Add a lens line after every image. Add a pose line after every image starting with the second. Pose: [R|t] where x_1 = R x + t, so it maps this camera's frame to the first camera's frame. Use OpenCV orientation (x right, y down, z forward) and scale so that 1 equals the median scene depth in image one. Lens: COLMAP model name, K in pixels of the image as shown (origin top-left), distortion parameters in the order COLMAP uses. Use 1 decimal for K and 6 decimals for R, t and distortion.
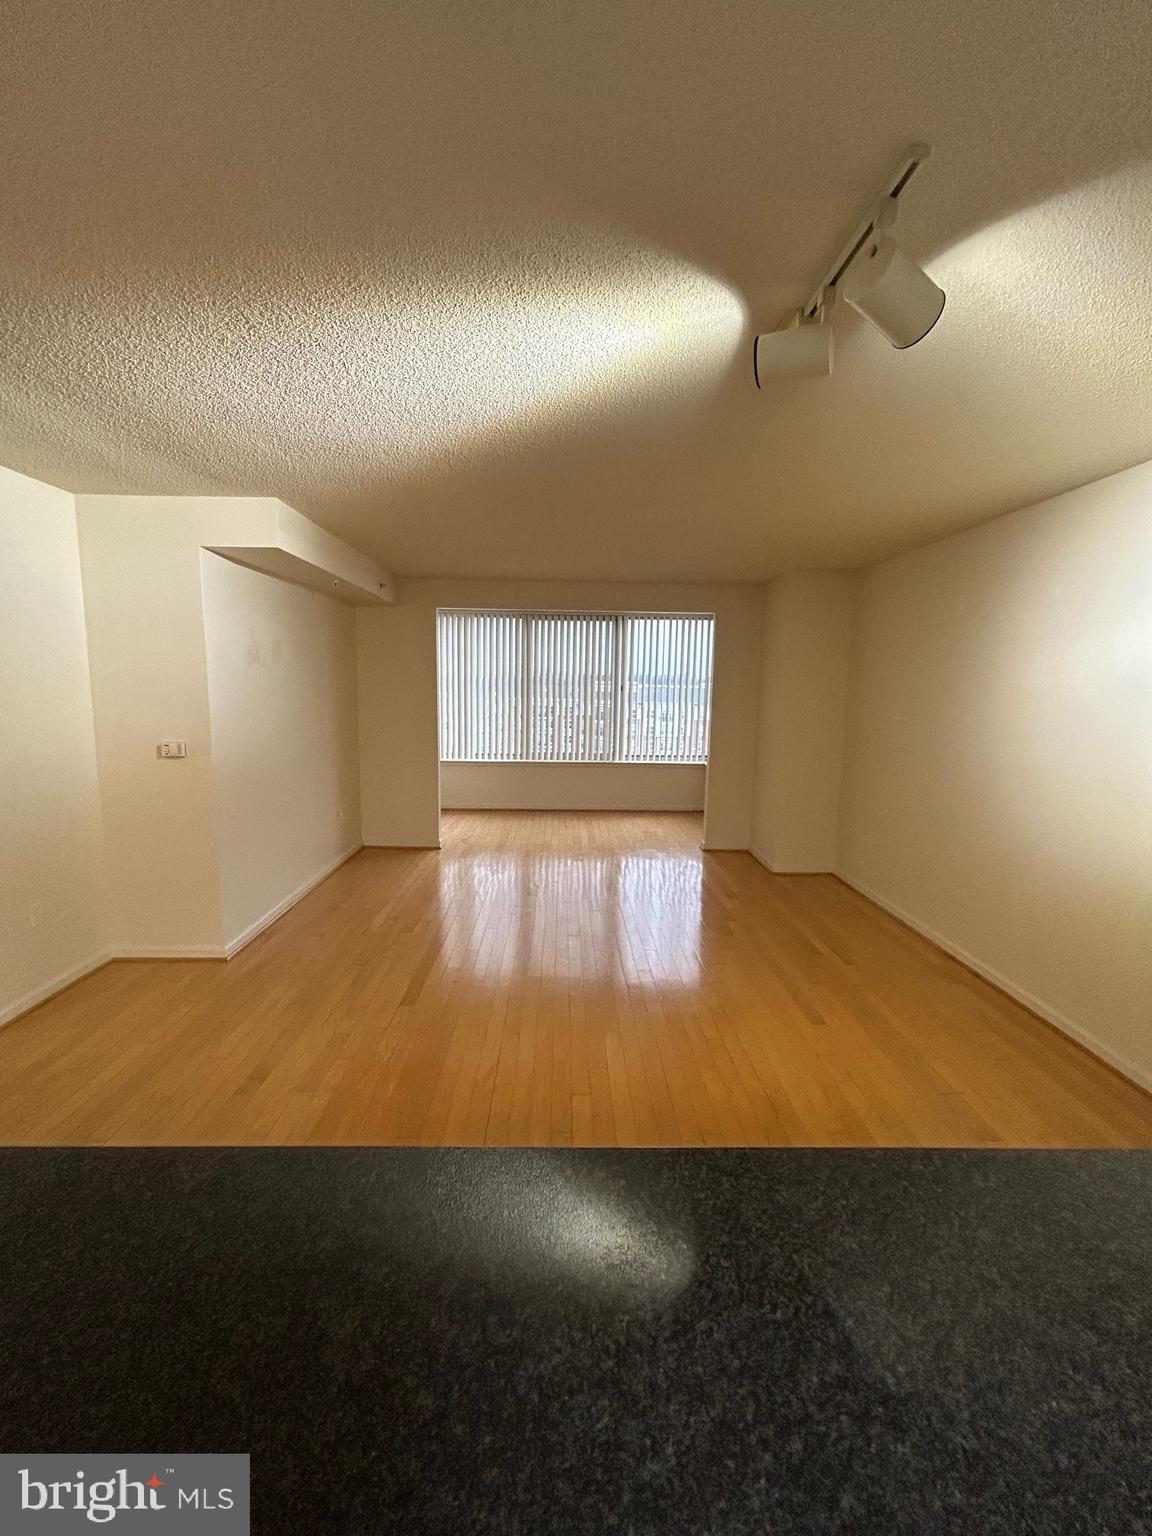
lens RADIAL K [[620.5, 0, 573.0], [0, 620.5, 765.6], [0, 0, 1]] dist [-0.000332, -0.000484]
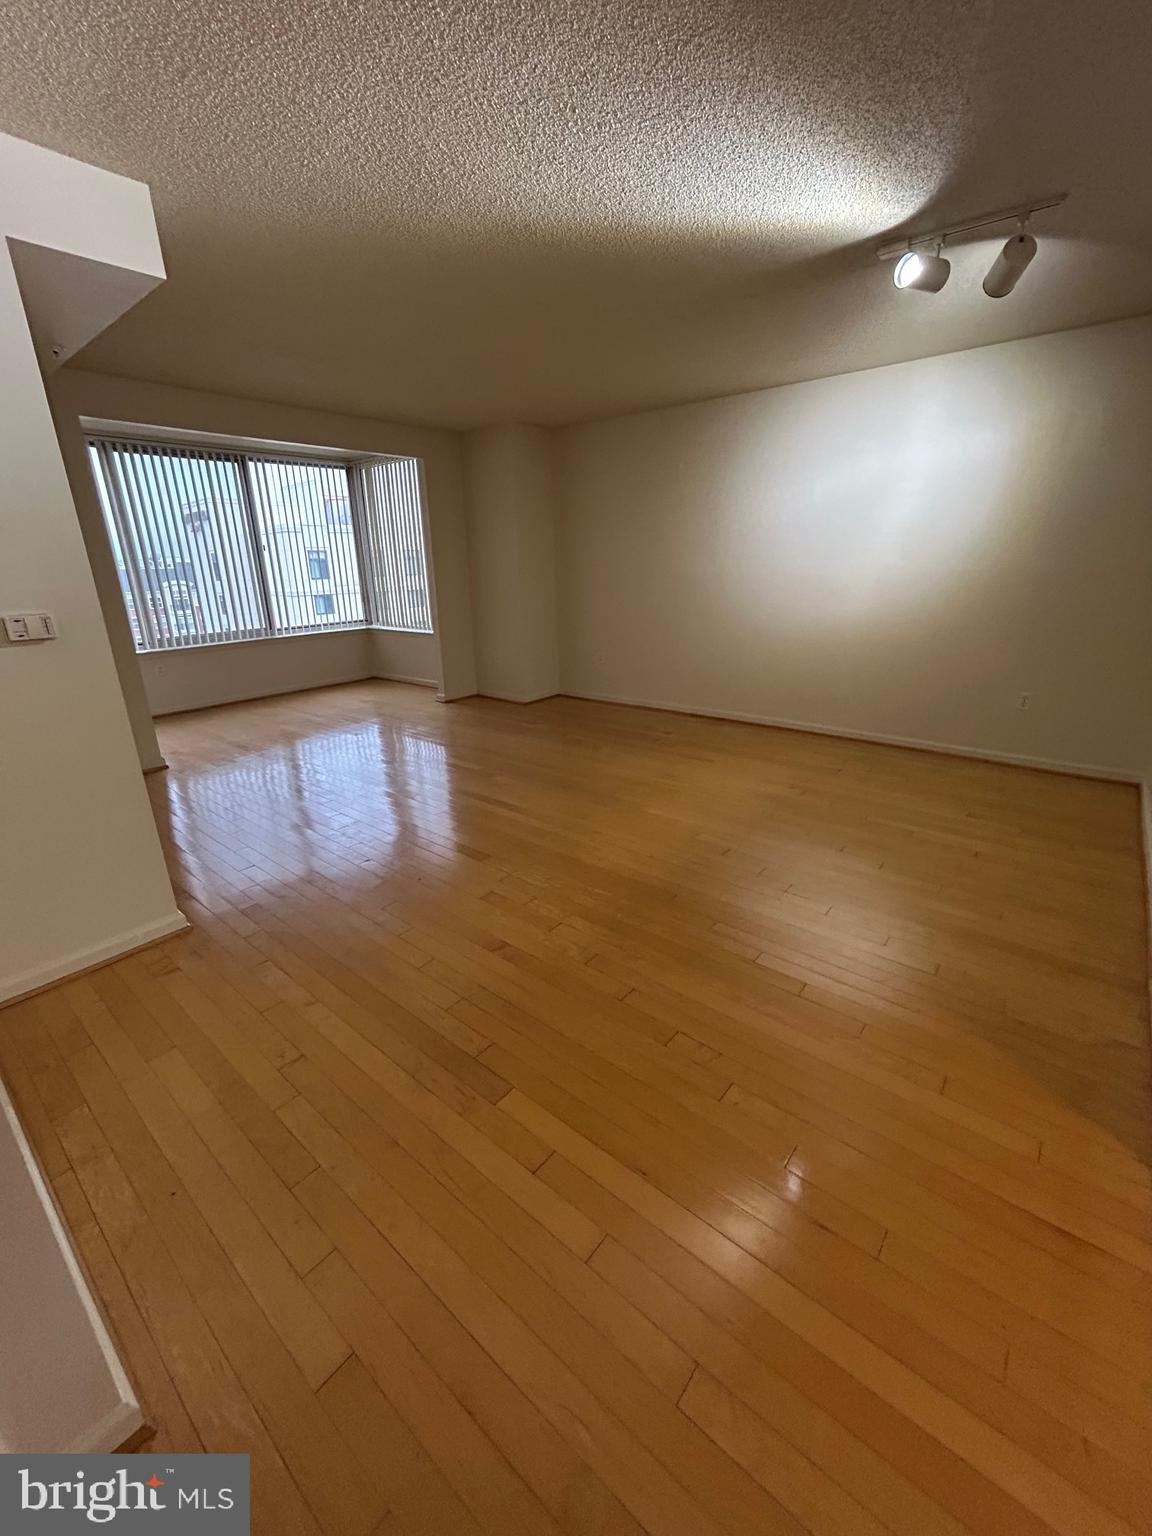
lens RADIAL K [[620.5, 0, 573.0], [0, 620.5, 765.6], [0, 0, 1]] dist [-0.000332, -0.000484]
pose [[0.657804, -0.266756, 0.704369, -0.347522], [0.128732, 0.961240, 0.243816, 0.009973], [-0.742107, -0.069708, 0.666647, 0.108177]]
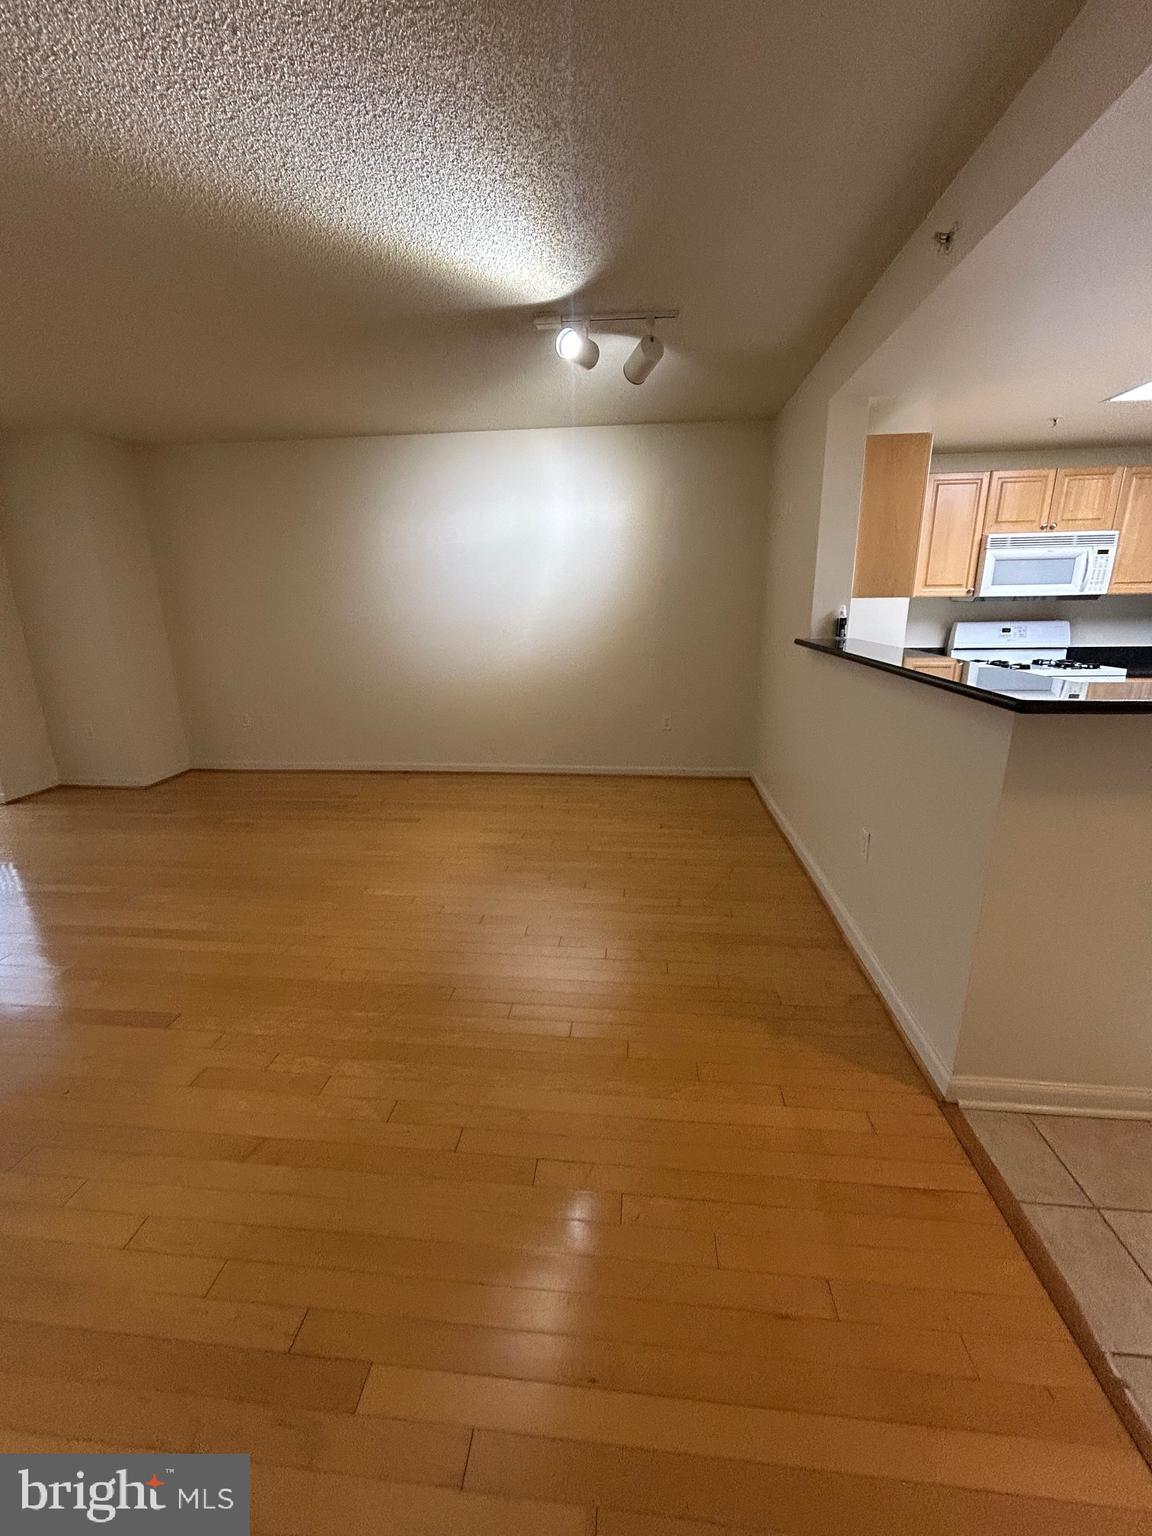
lens RADIAL K [[620.5, 0, 573.0], [0, 620.5, 765.6], [0, 0, 1]] dist [-0.000332, -0.000484]
pose [[0.122721, -0.278581, 0.952540, -0.333296], [0.144590, 0.954573, 0.260547, -0.001028], [-0.981852, 0.105753, 0.157426, 0.177885]]
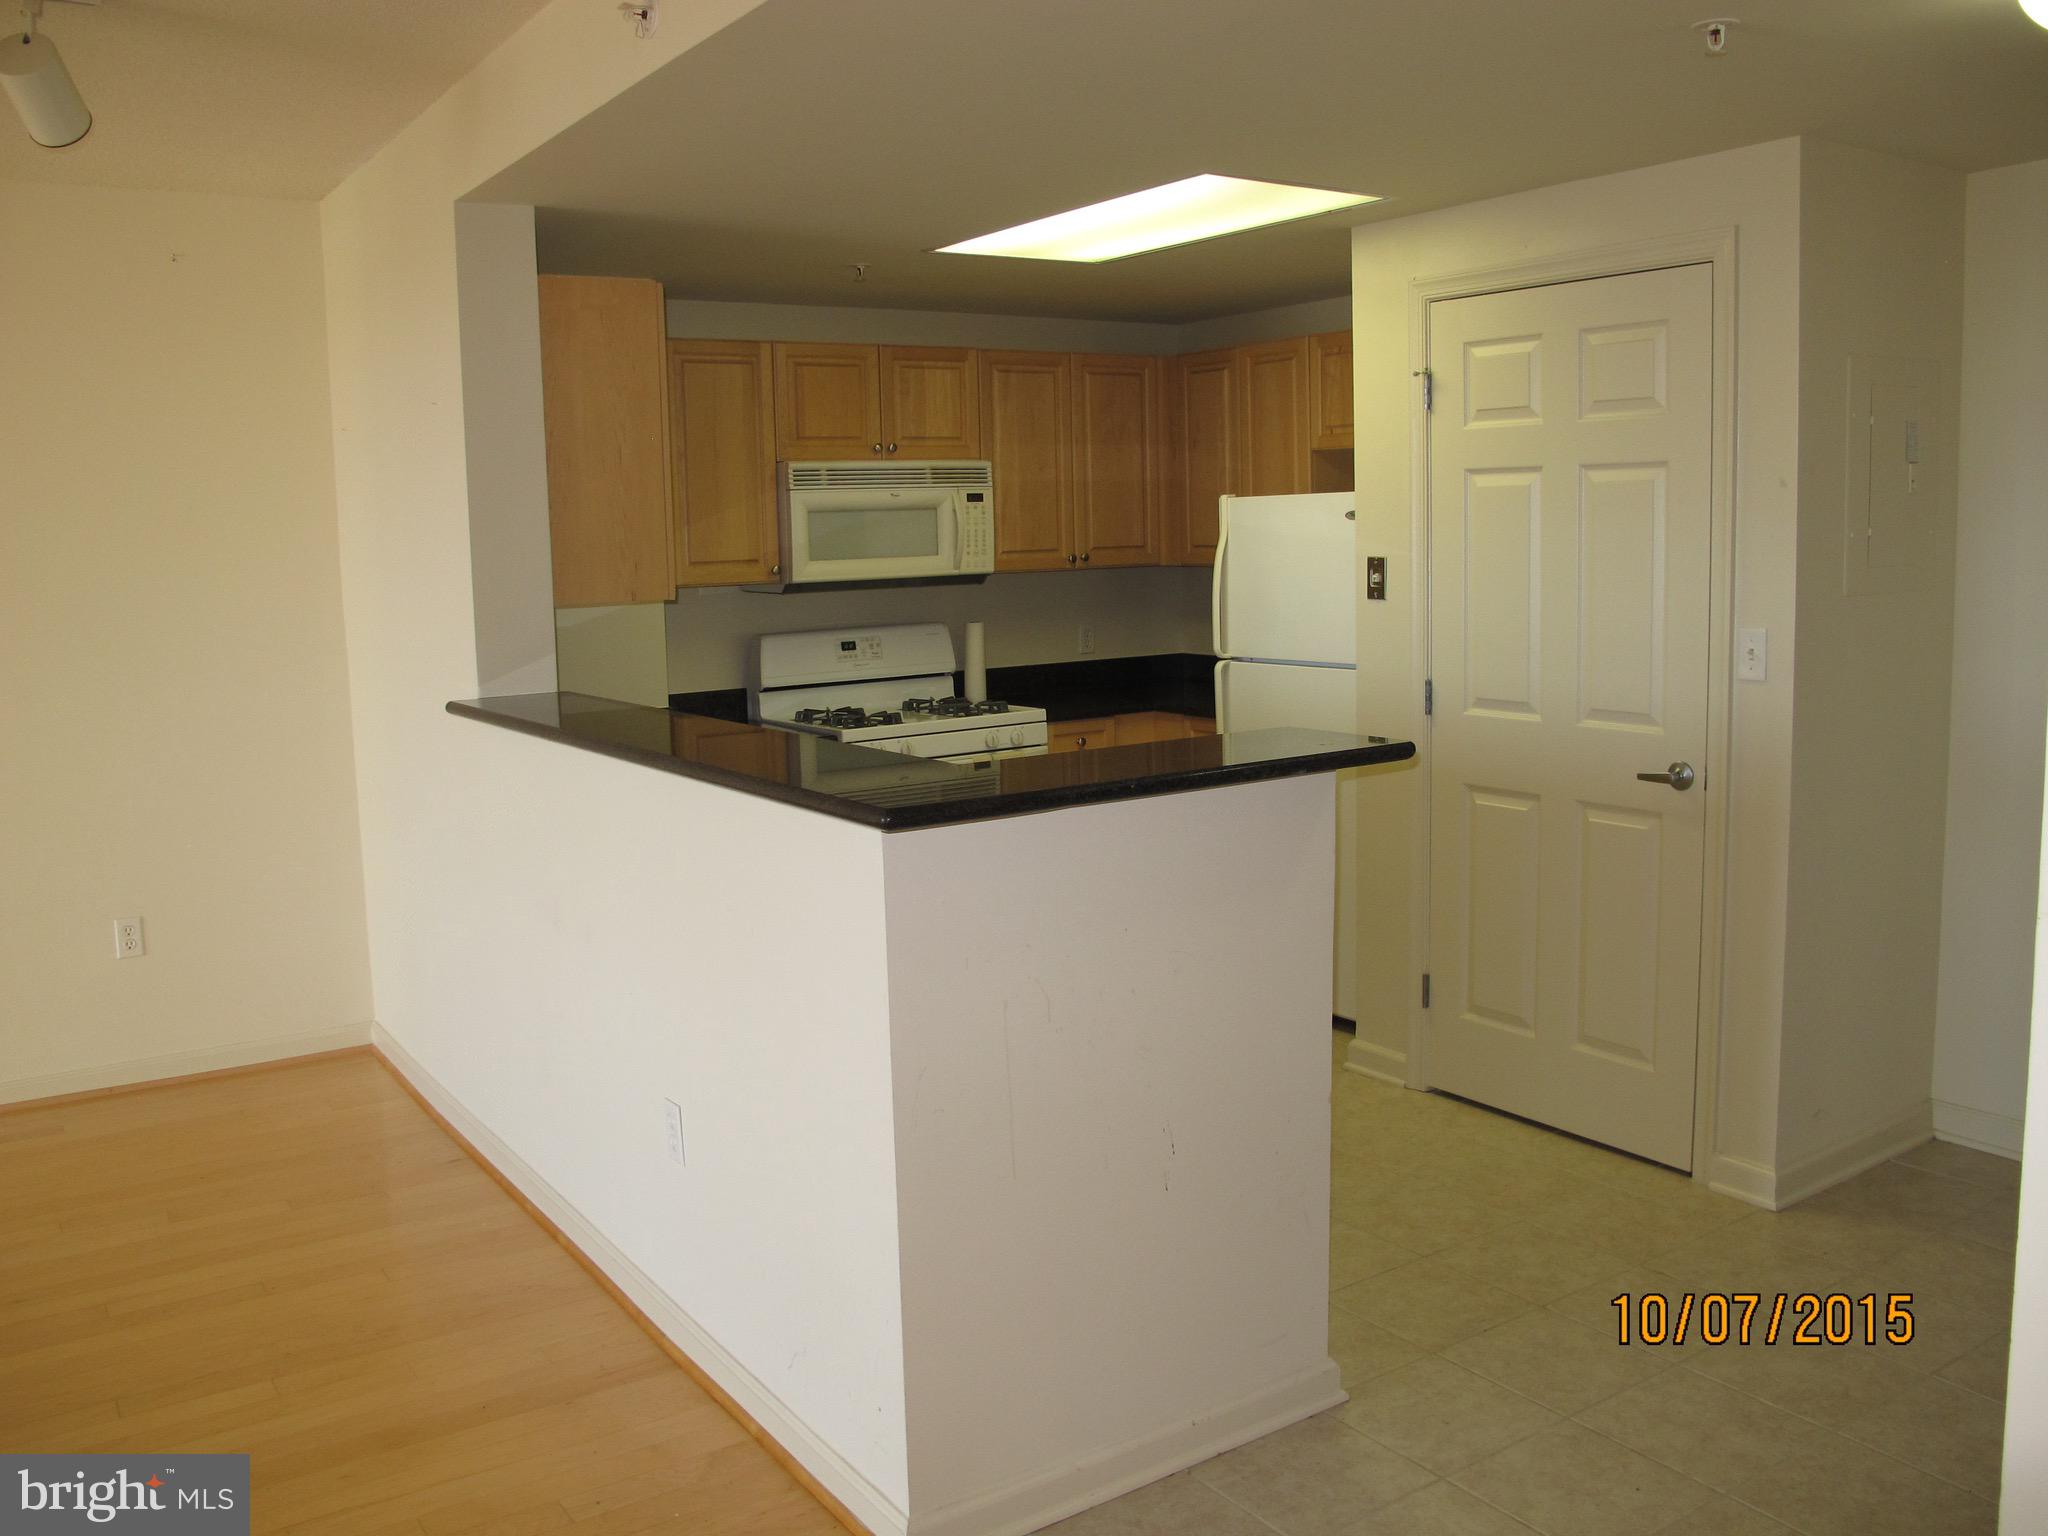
lens RADIAL K [[1702.2, 0, 1019.1], [0, 1702.2, 736.8], [0, 0, 1]] dist [-0.122668, -0.001650]
pose [[-0.541739, -0.106126, 0.833820, -0.394420], [0.125758, 0.970598, 0.205241, -0.022484], [-0.831086, 0.216046, -0.512465, 0.203490]]
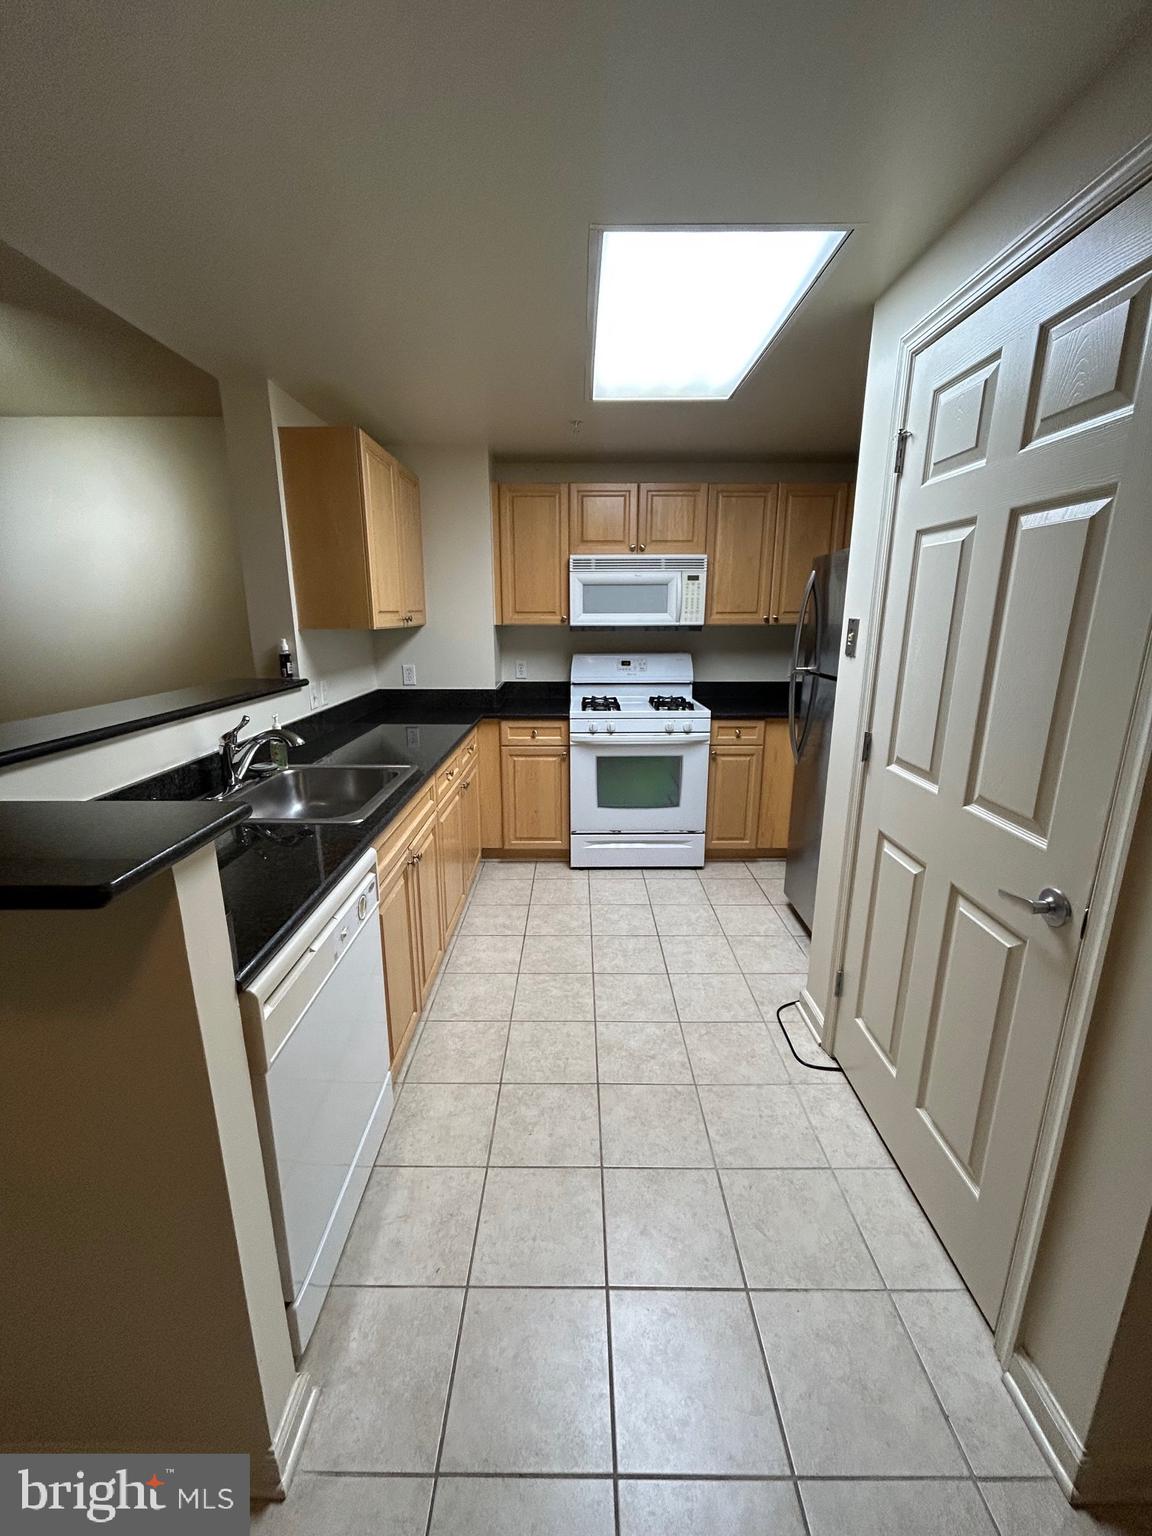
lens RADIAL K [[620.5, 0, 573.0], [0, 620.5, 765.6], [0, 0, 1]] dist [-0.000332, -0.000484]
pose [[0.025539, -0.257125, 0.966041, -0.217184], [0.129493, 0.959065, 0.251845, 0.034387], [-0.991251, 0.118664, 0.057790, -0.121804]]
